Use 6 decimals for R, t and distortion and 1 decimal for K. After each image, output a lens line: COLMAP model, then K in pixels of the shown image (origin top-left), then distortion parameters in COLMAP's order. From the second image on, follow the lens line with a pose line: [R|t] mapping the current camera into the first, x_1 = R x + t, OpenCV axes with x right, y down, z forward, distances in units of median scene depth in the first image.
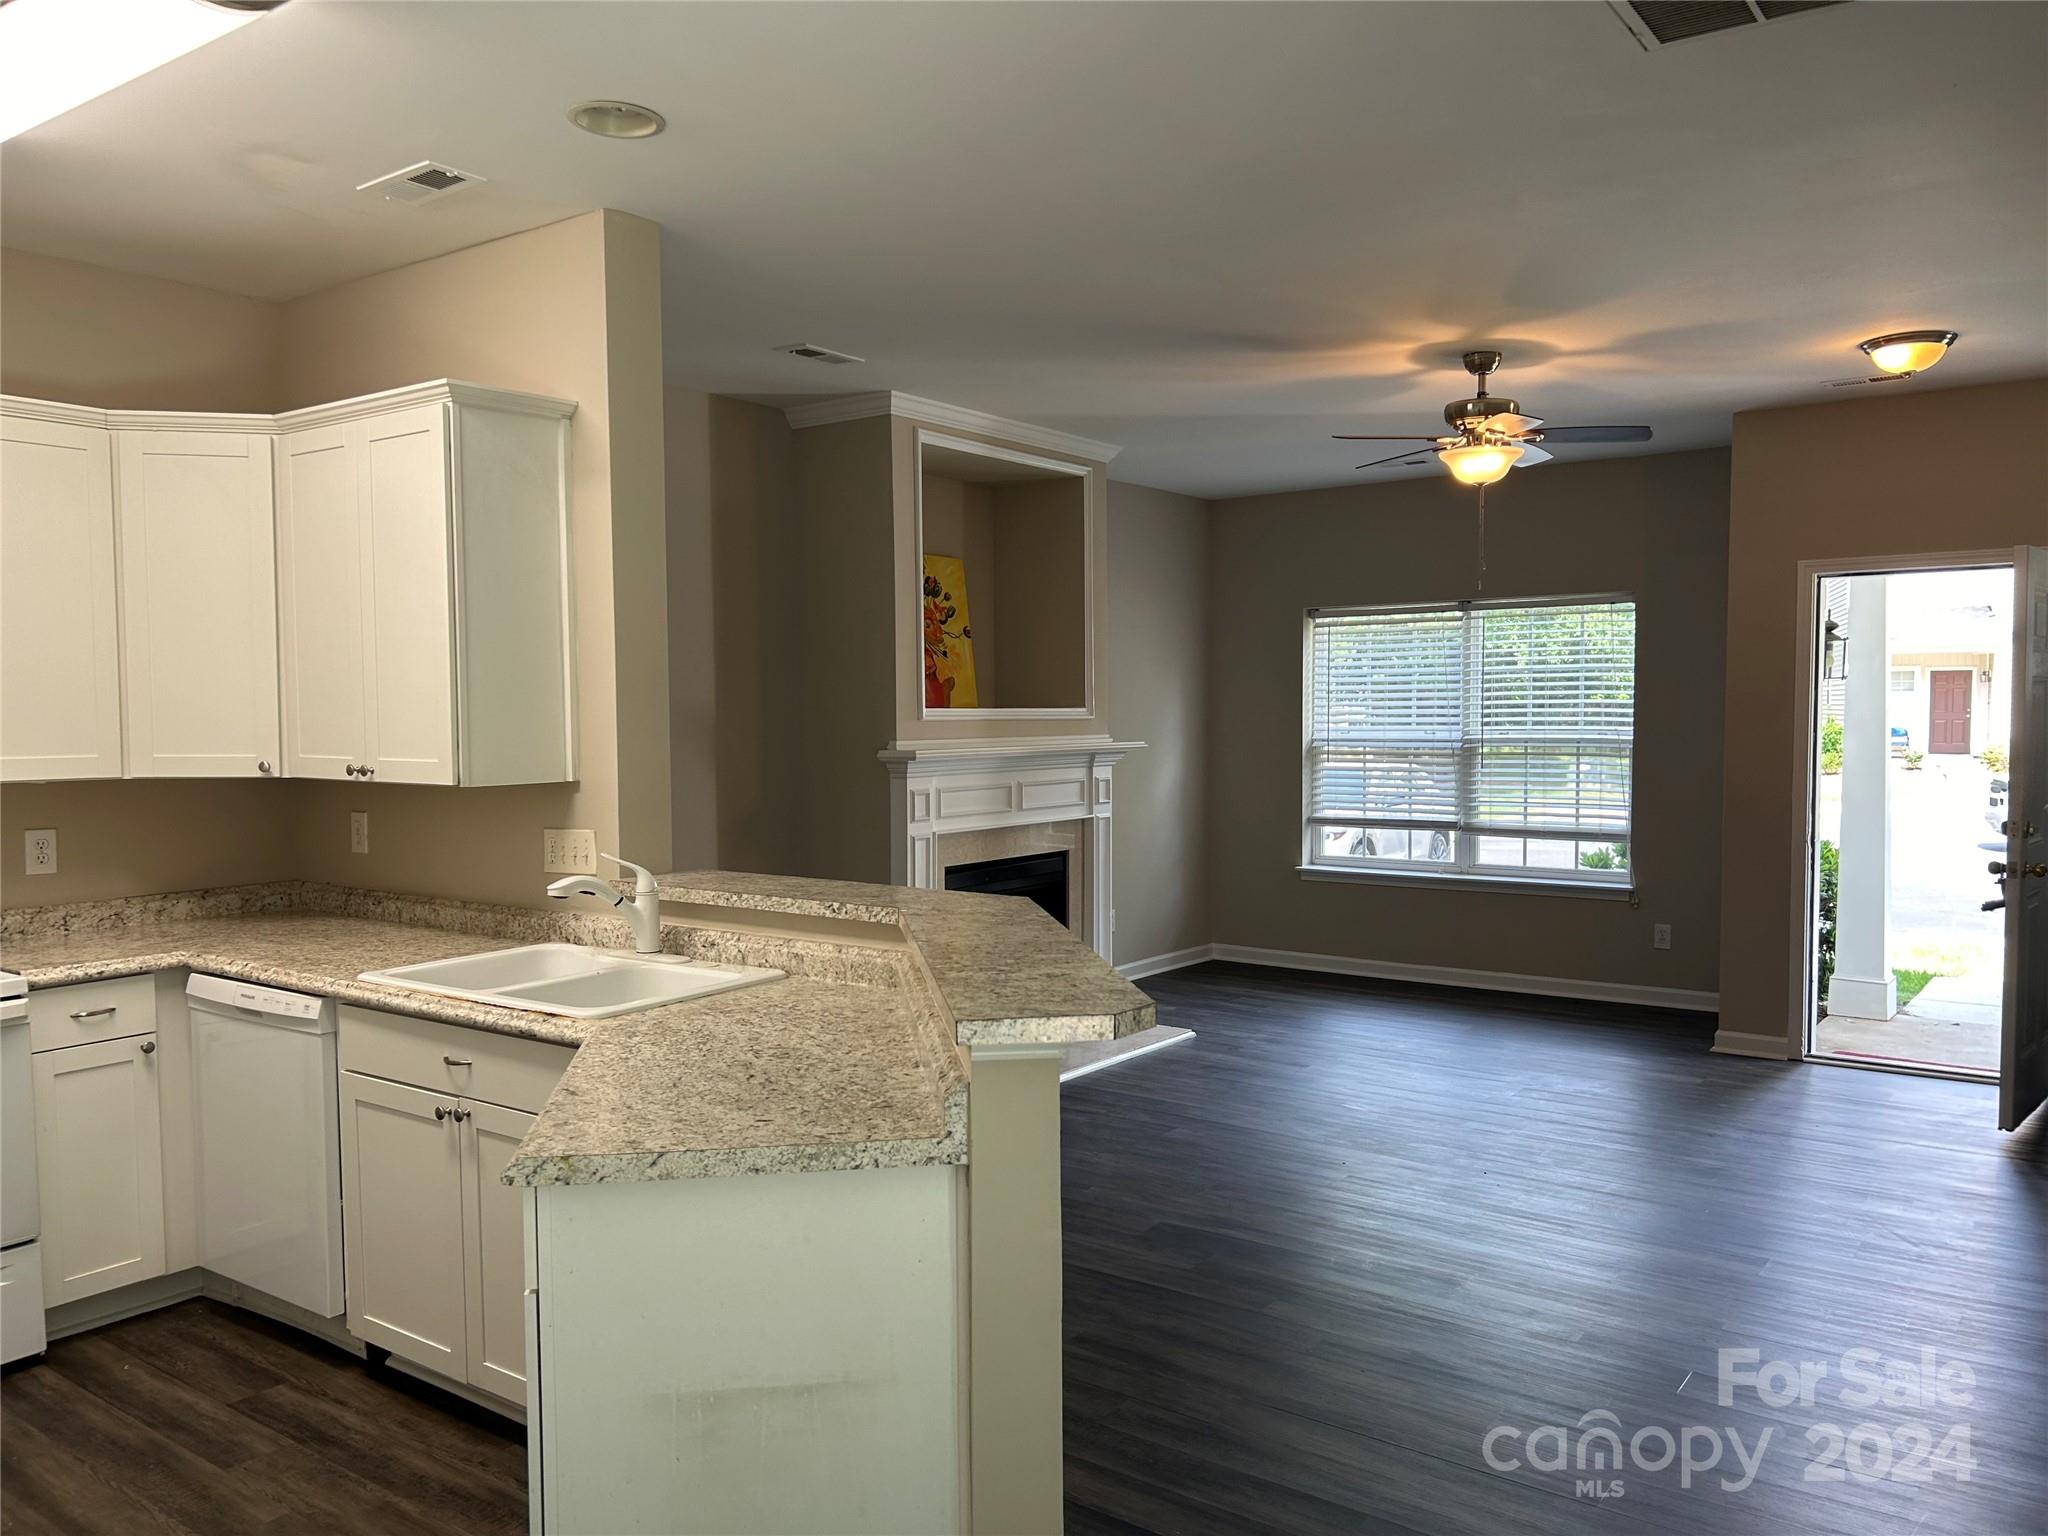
lens RADIAL K [[1501.0, 0, 1020.1], [0, 1501.0, 786.6], [0, 0, 1]] dist [0.079876, -0.091478]
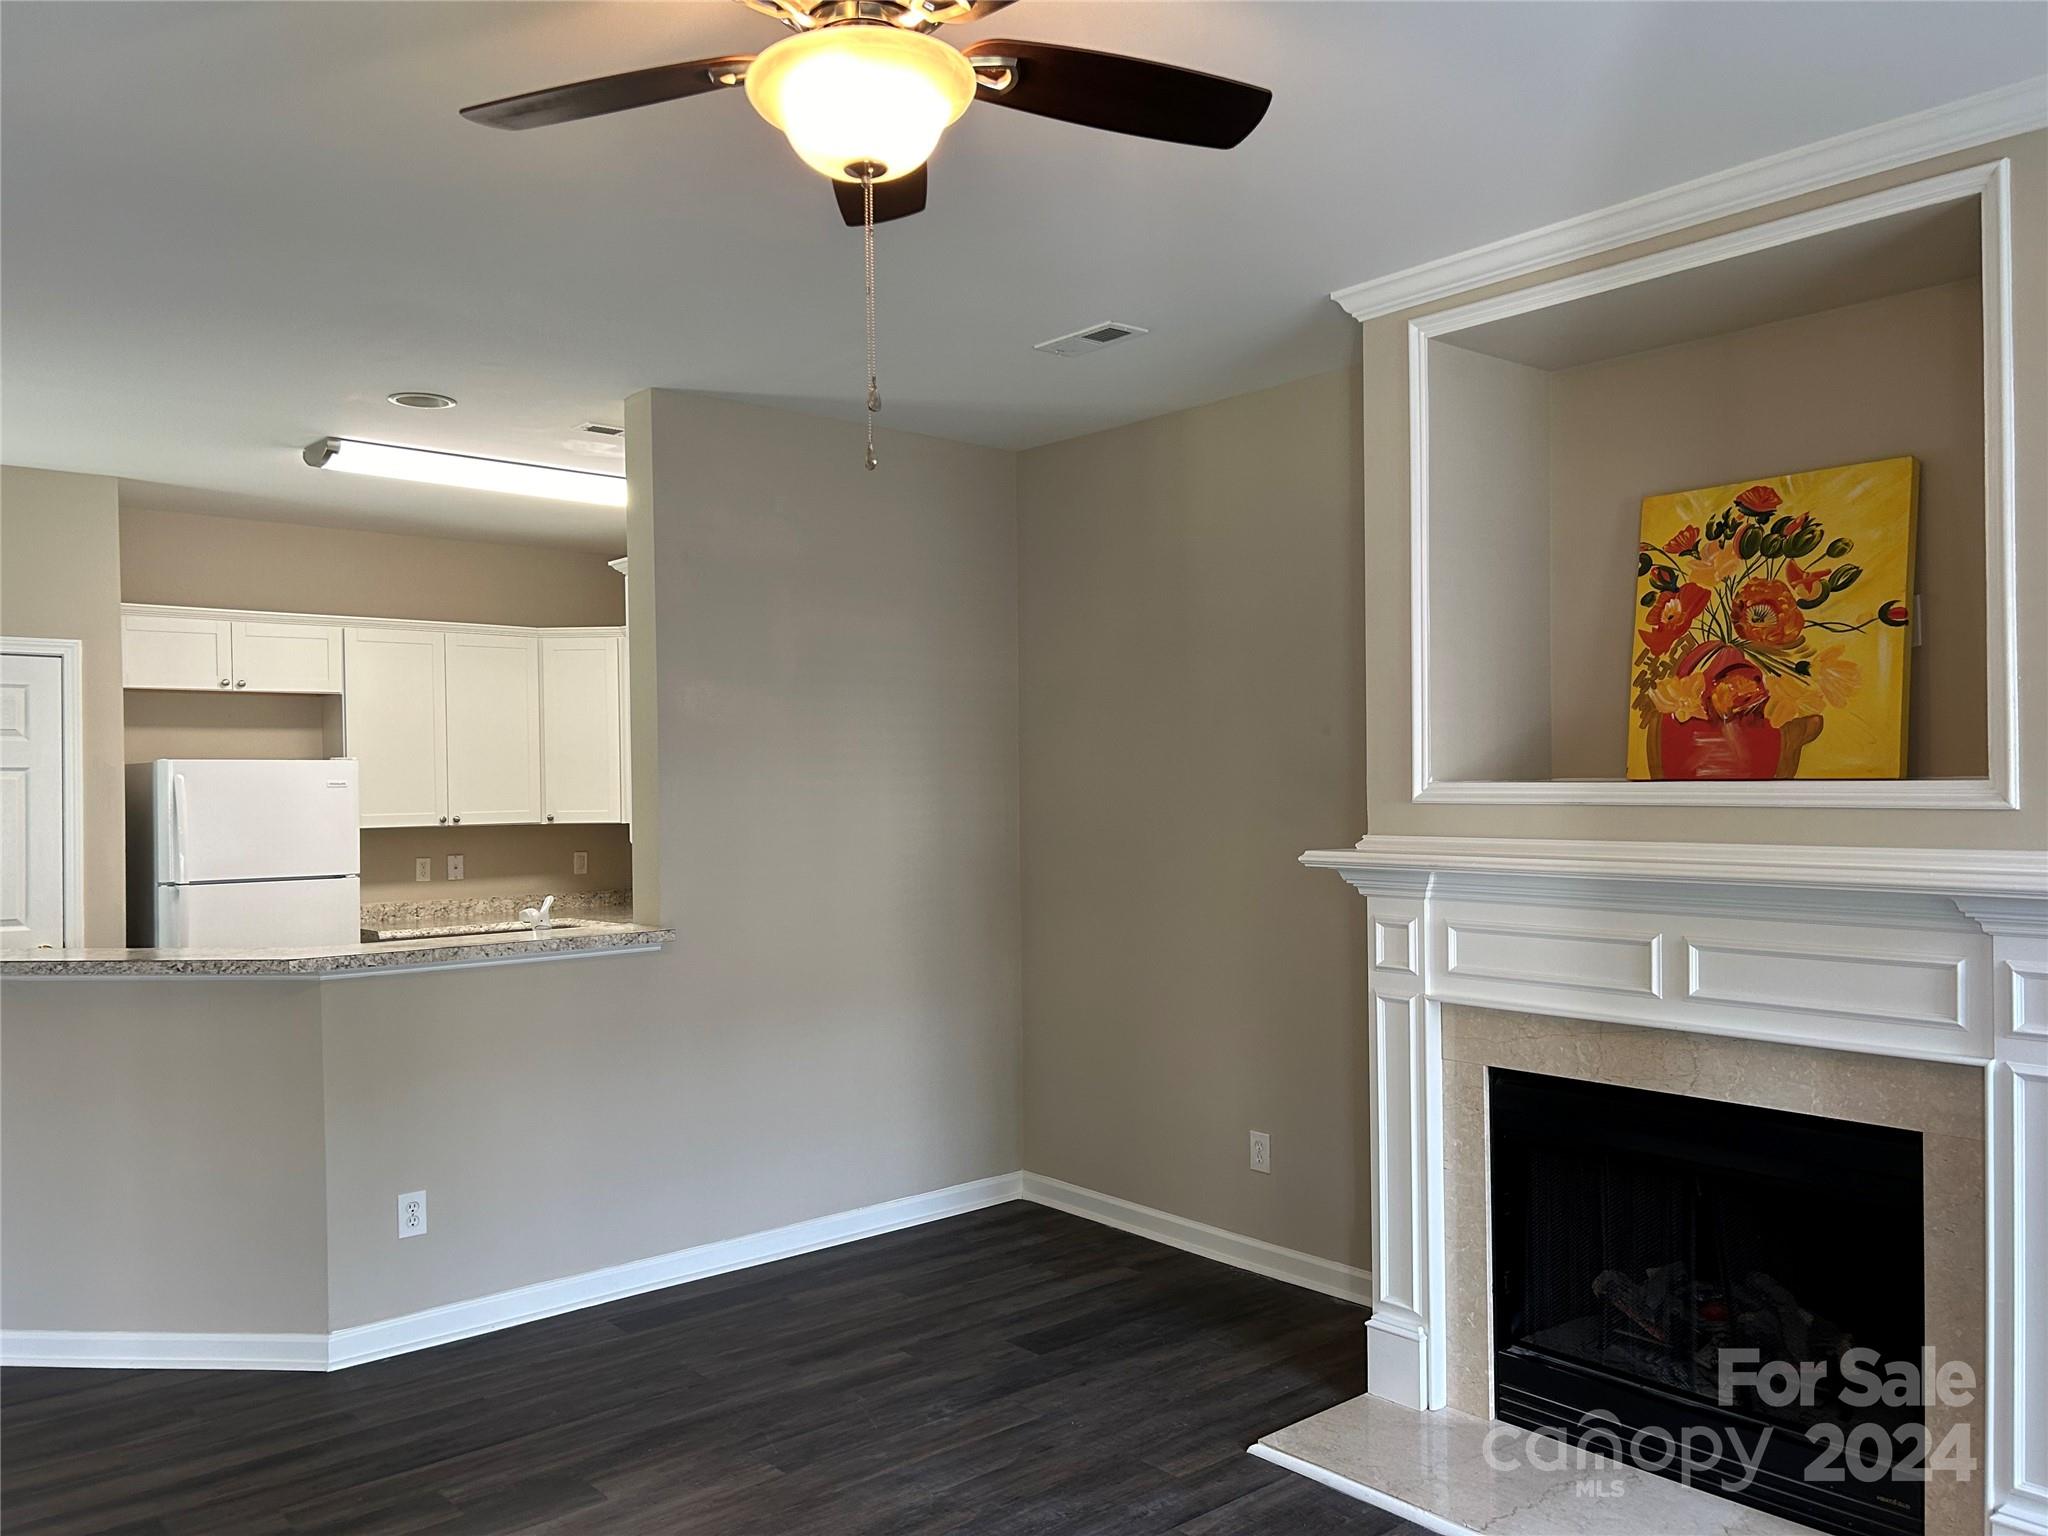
lens RADIAL K [[1549.2, 0, 1023.8], [0, 1549.2, 782.0], [0, 0, 1]] dist [0.059715, -0.090689]
pose [[-0.215453, 0.009507, -0.976468, 0.441412], [-0.040213, 0.999018, 0.018599, -0.044711], [0.975686, 0.043274, -0.214859, 0.760715]]
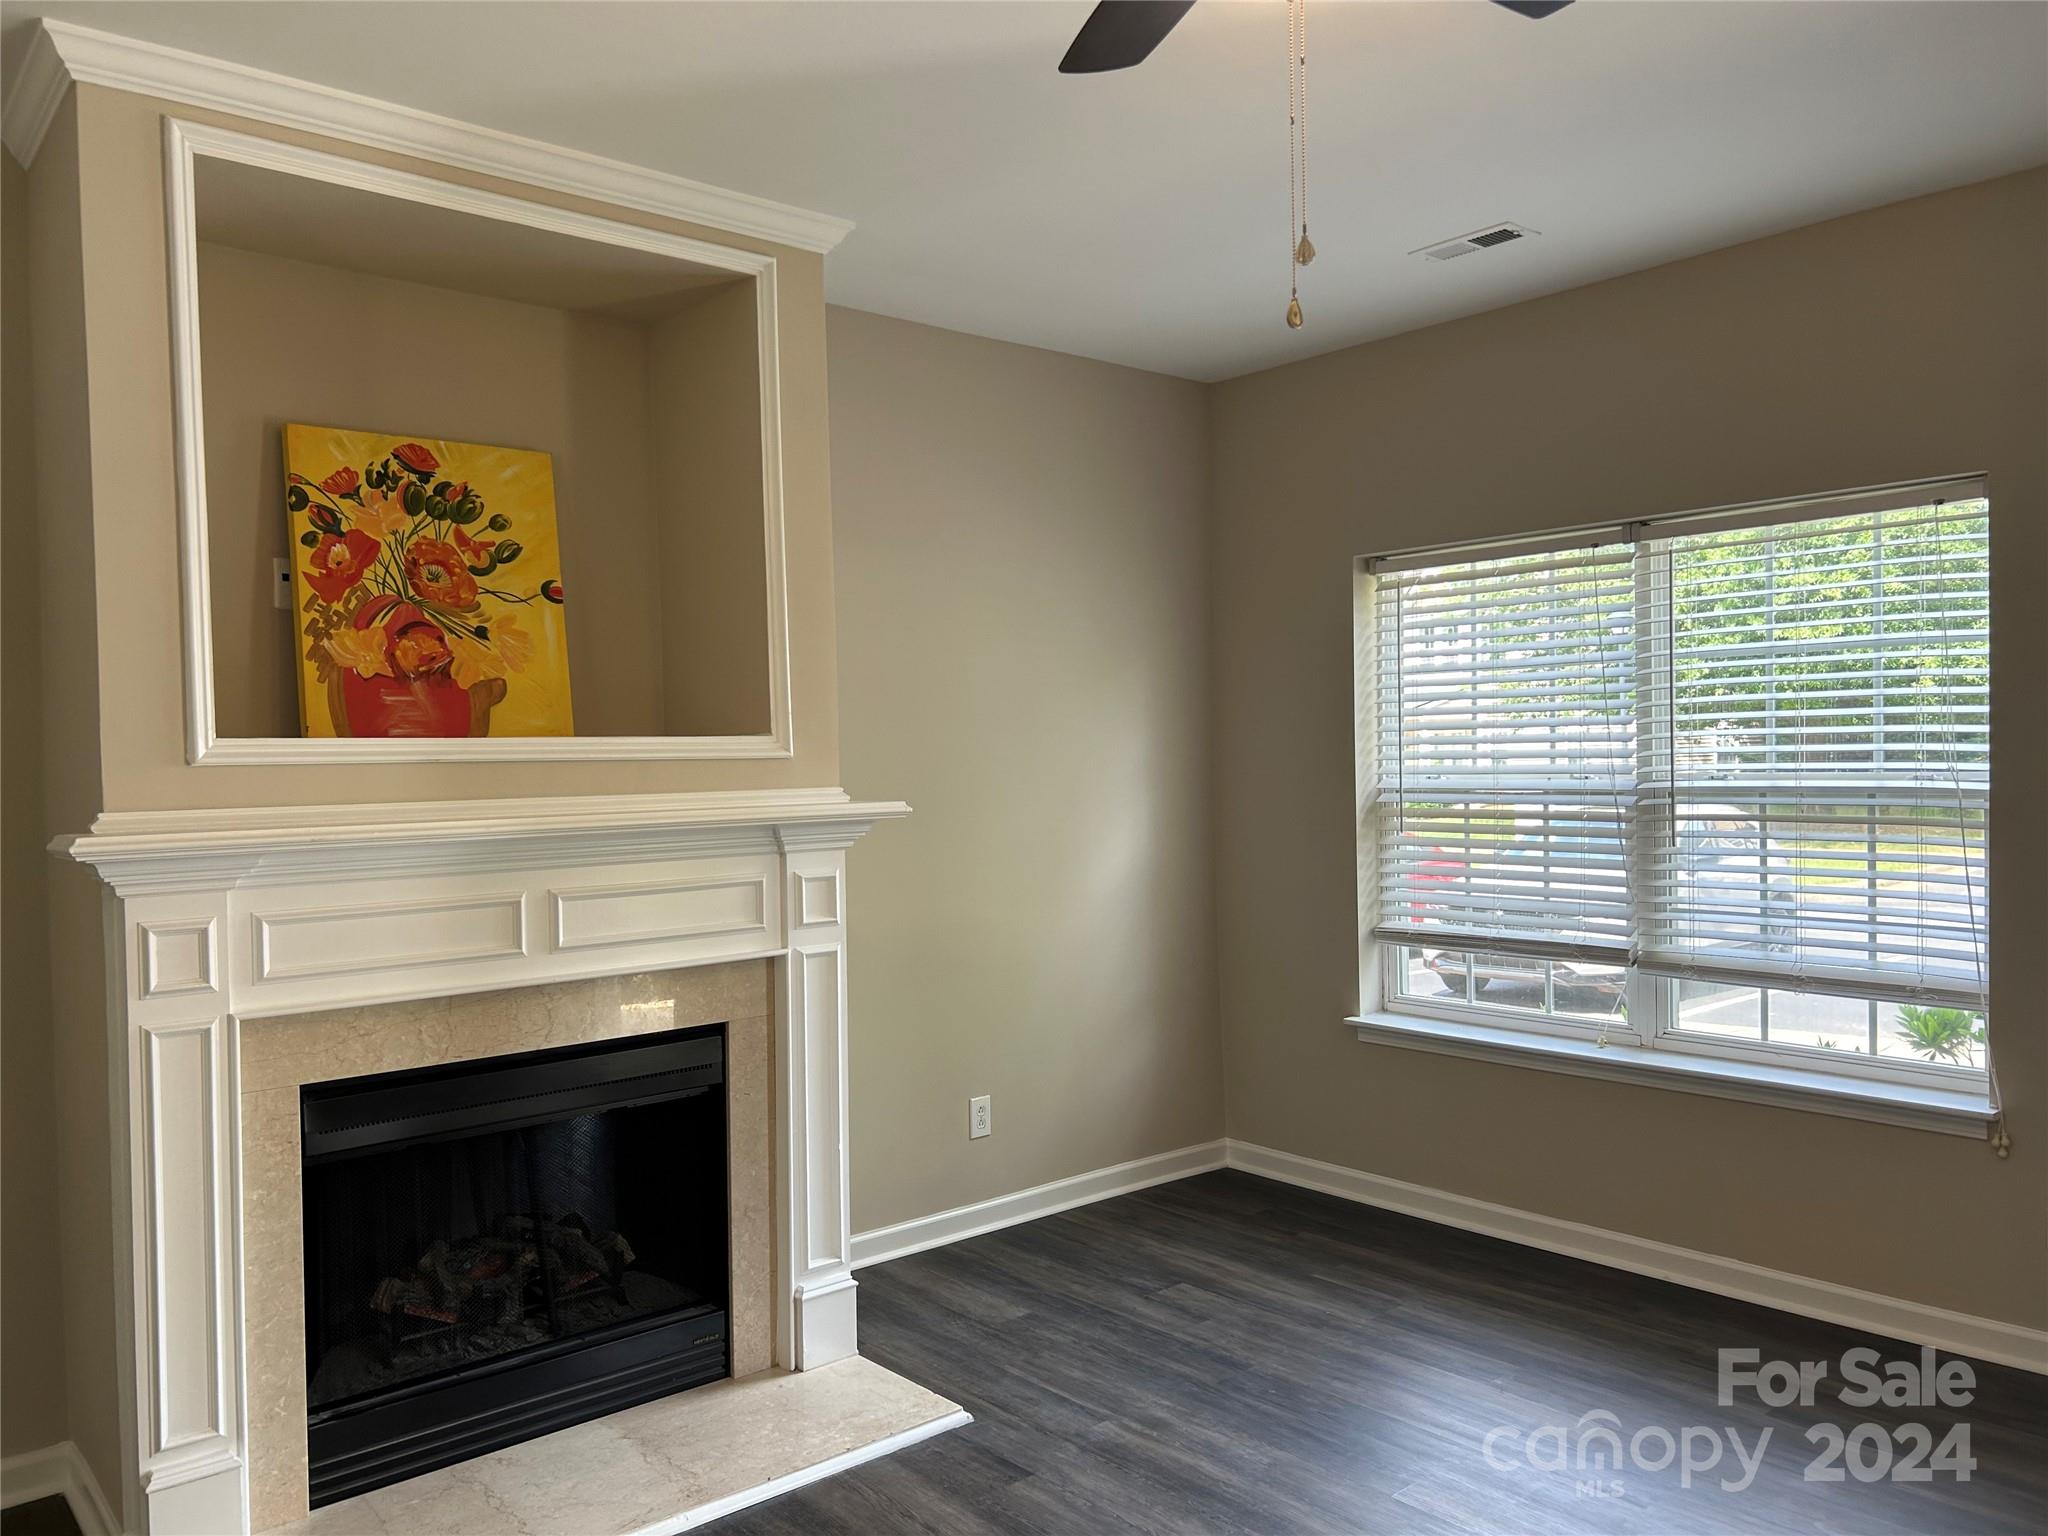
lens RADIAL K [[1549.2, 0, 1023.8], [0, 1549.2, 782.0], [0, 0, 1]] dist [0.059715, -0.090689]
pose [[0.978009, -0.007319, -0.208435, 0.210762], [0.001154, 0.999559, -0.029683, -0.019327], [0.208561, 0.028790, 0.977586, 0.461100]]
